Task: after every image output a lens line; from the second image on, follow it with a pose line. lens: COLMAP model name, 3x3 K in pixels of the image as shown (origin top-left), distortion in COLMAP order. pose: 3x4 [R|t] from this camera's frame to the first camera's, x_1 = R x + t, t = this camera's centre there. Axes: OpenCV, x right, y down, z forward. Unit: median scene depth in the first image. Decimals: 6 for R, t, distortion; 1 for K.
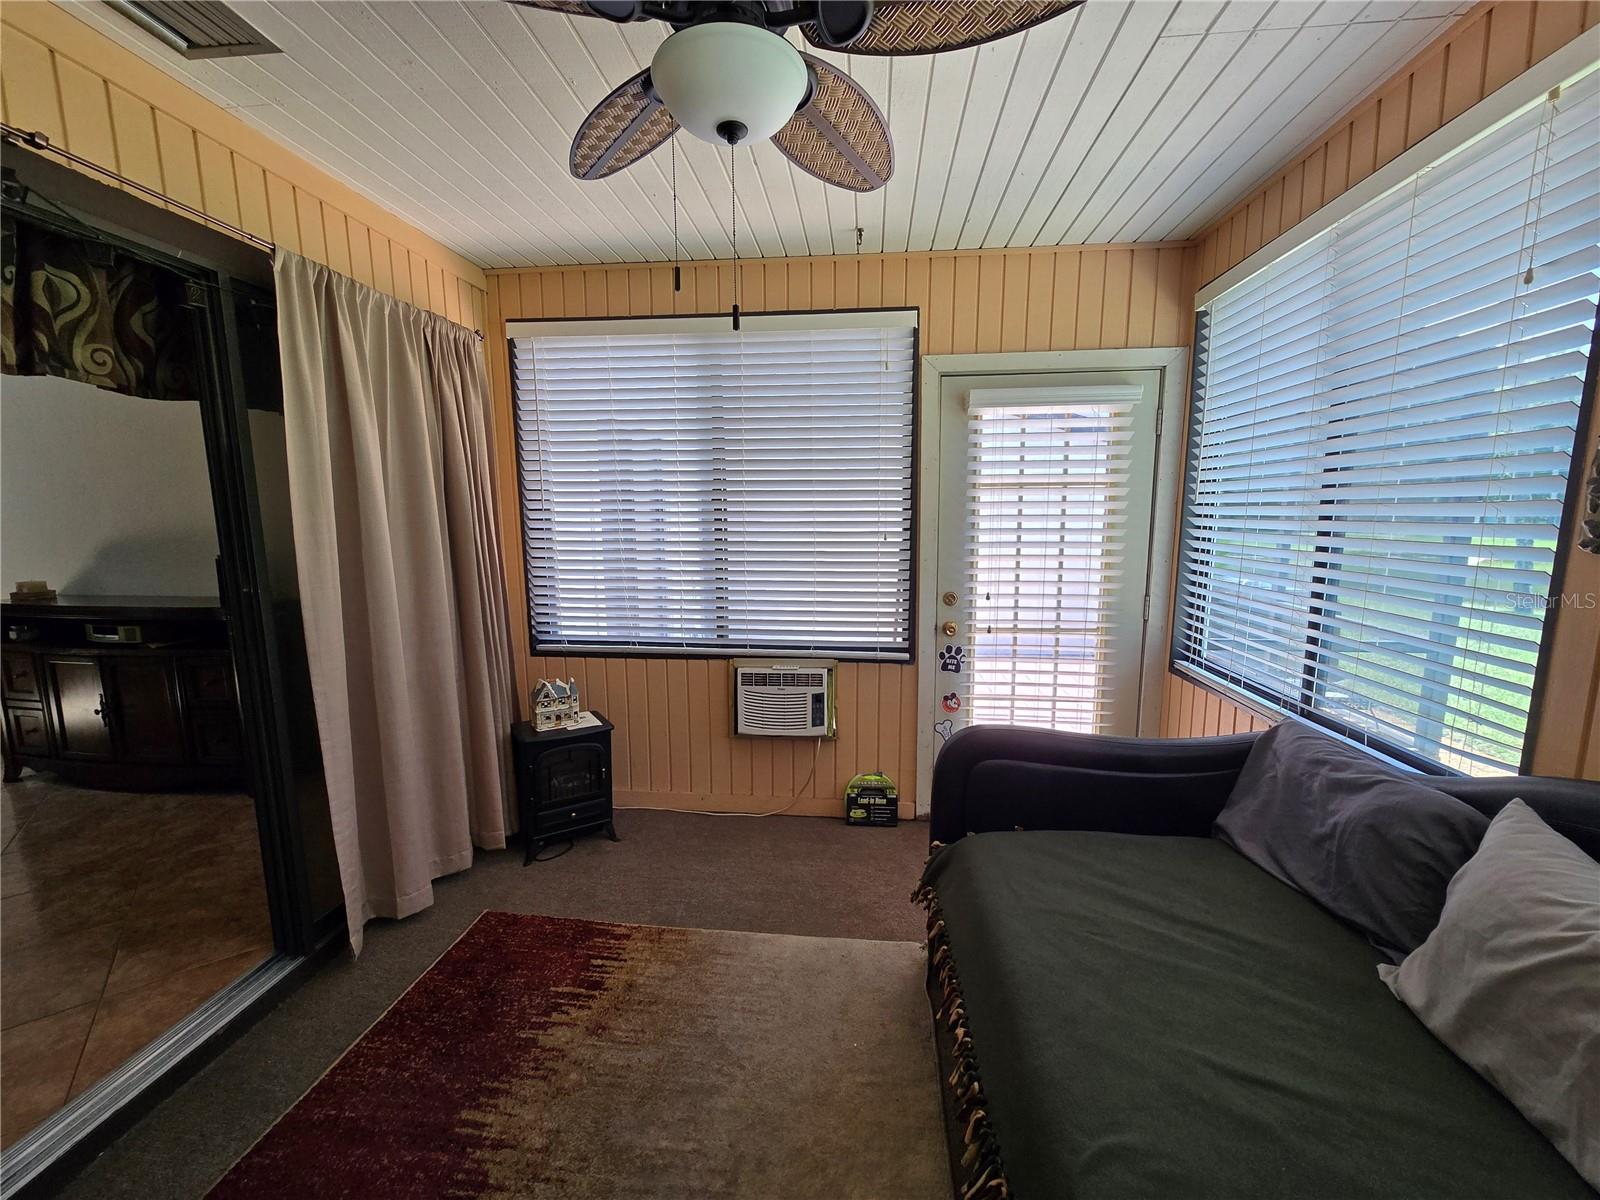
lens RADIAL K [[654.8, 0, 798.4], [0, 654.8, 606.0], [0, 0, 1]] dist [0.000166, 0.000250]
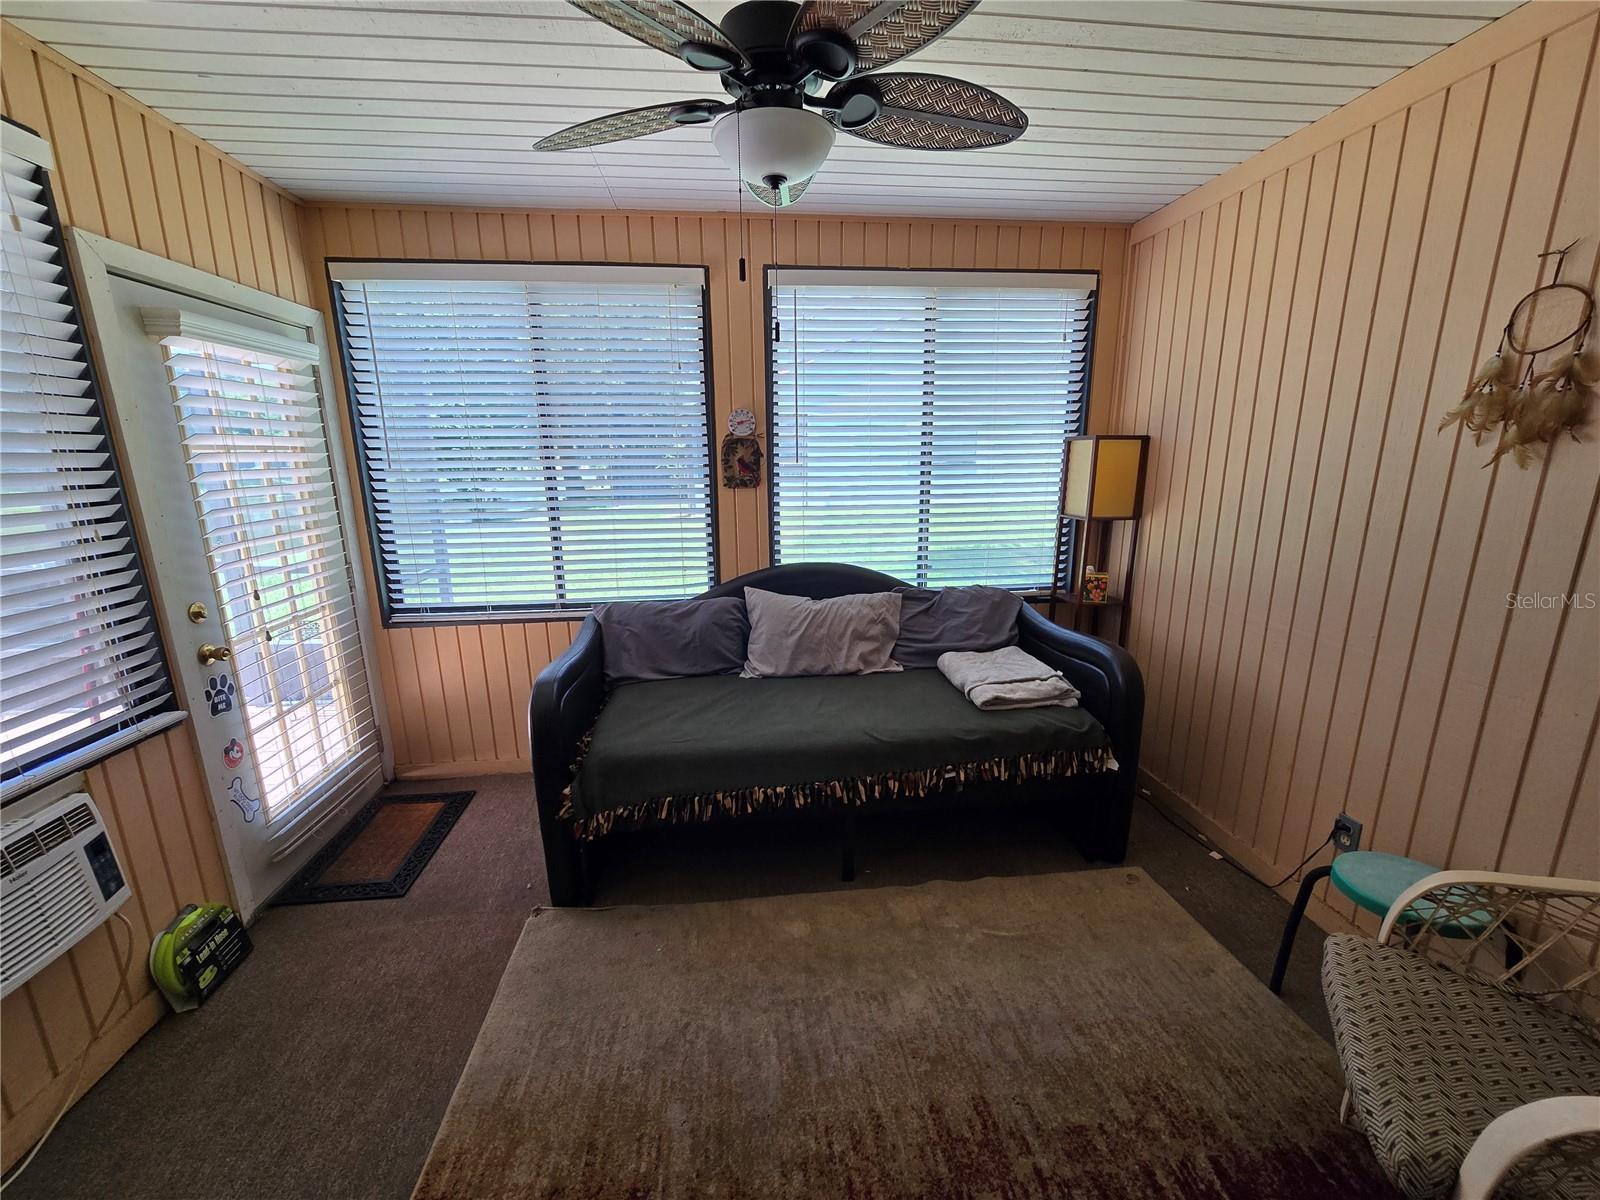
lens RADIAL K [[654.8, 0, 797.9], [0, 654.8, 605.8], [0, 0, 1]] dist [0.000166, 0.000250]
pose [[-0.205666, -0.214730, 0.954773, -0.585414], [0.150996, 0.956984, 0.247753, -0.098464], [-0.966903, 0.195121, -0.164396, 0.524438]]
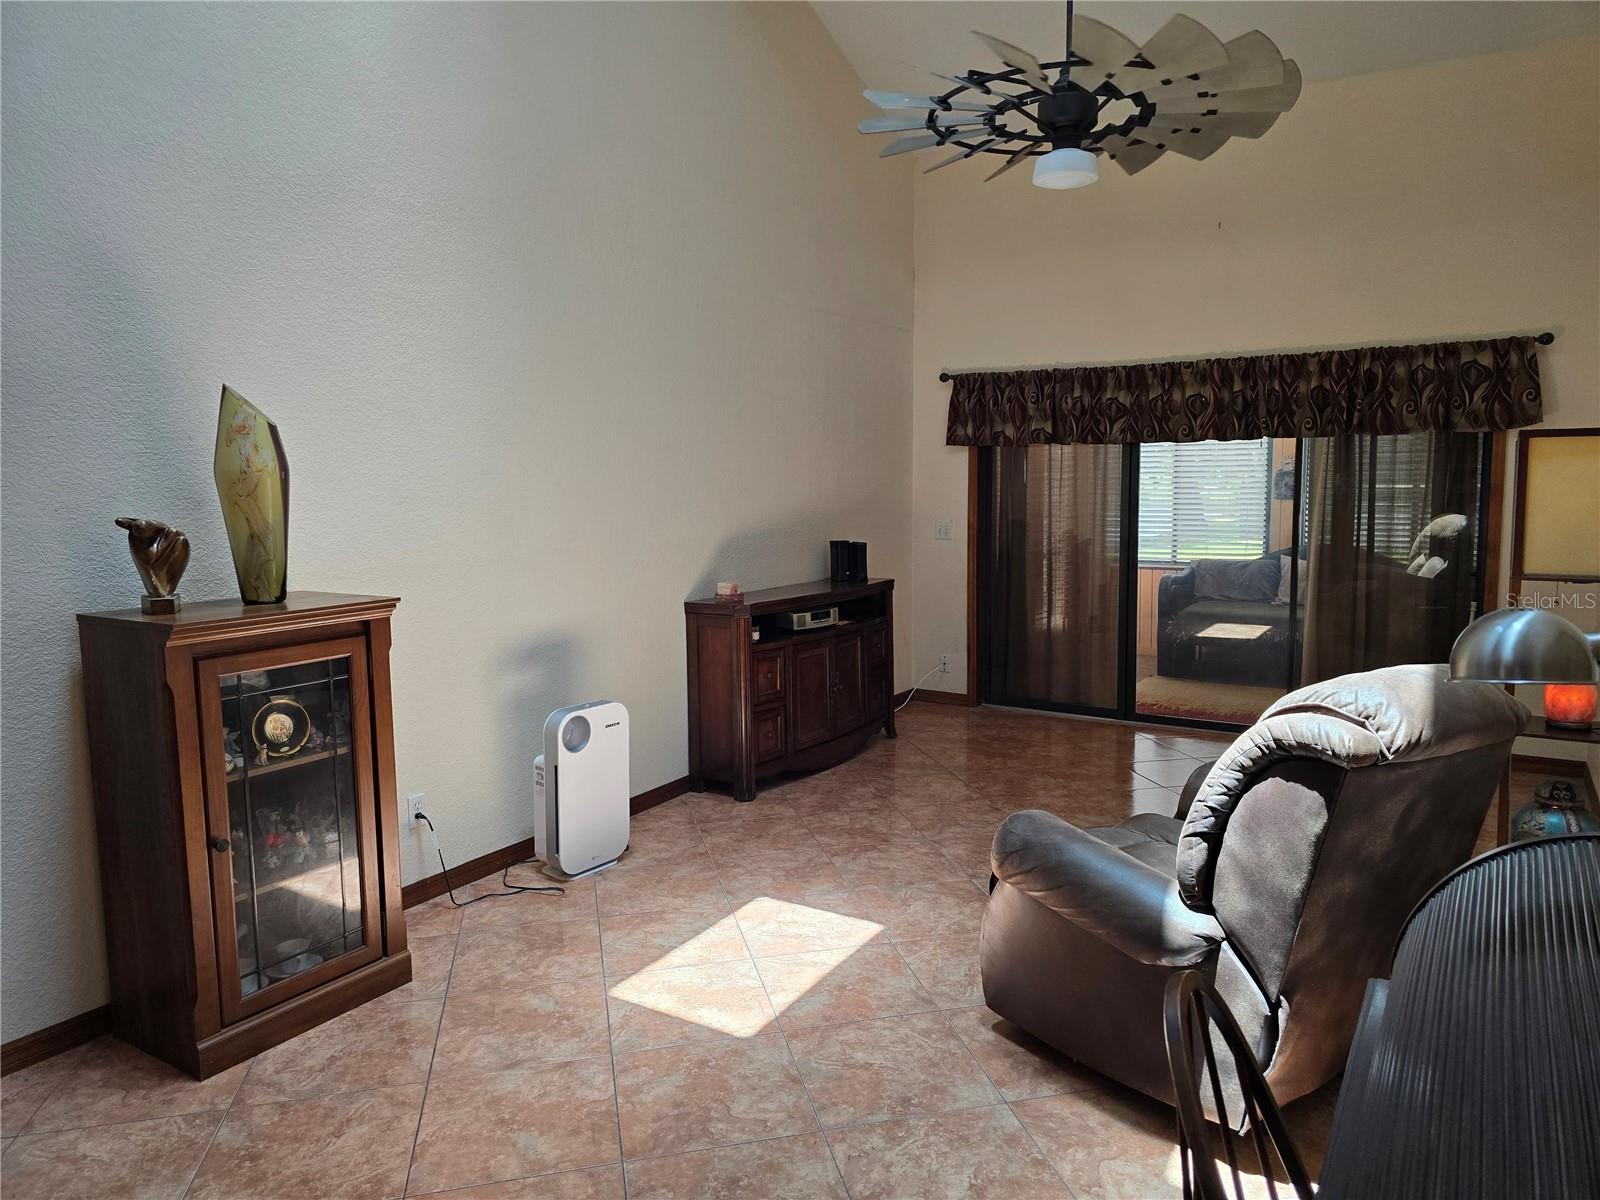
lens RADIAL K [[1116.1, 0, 793.0], [0, 1116.1, 601.6], [0, 0, 1]] dist [0.036170, -0.006585]
pose [[0.436556, -0.096594, 0.894476, -2.948675], [0.141486, 0.989219, 0.037772, -0.064619], [-0.888482, 0.110066, 0.445517, 0.259034]]
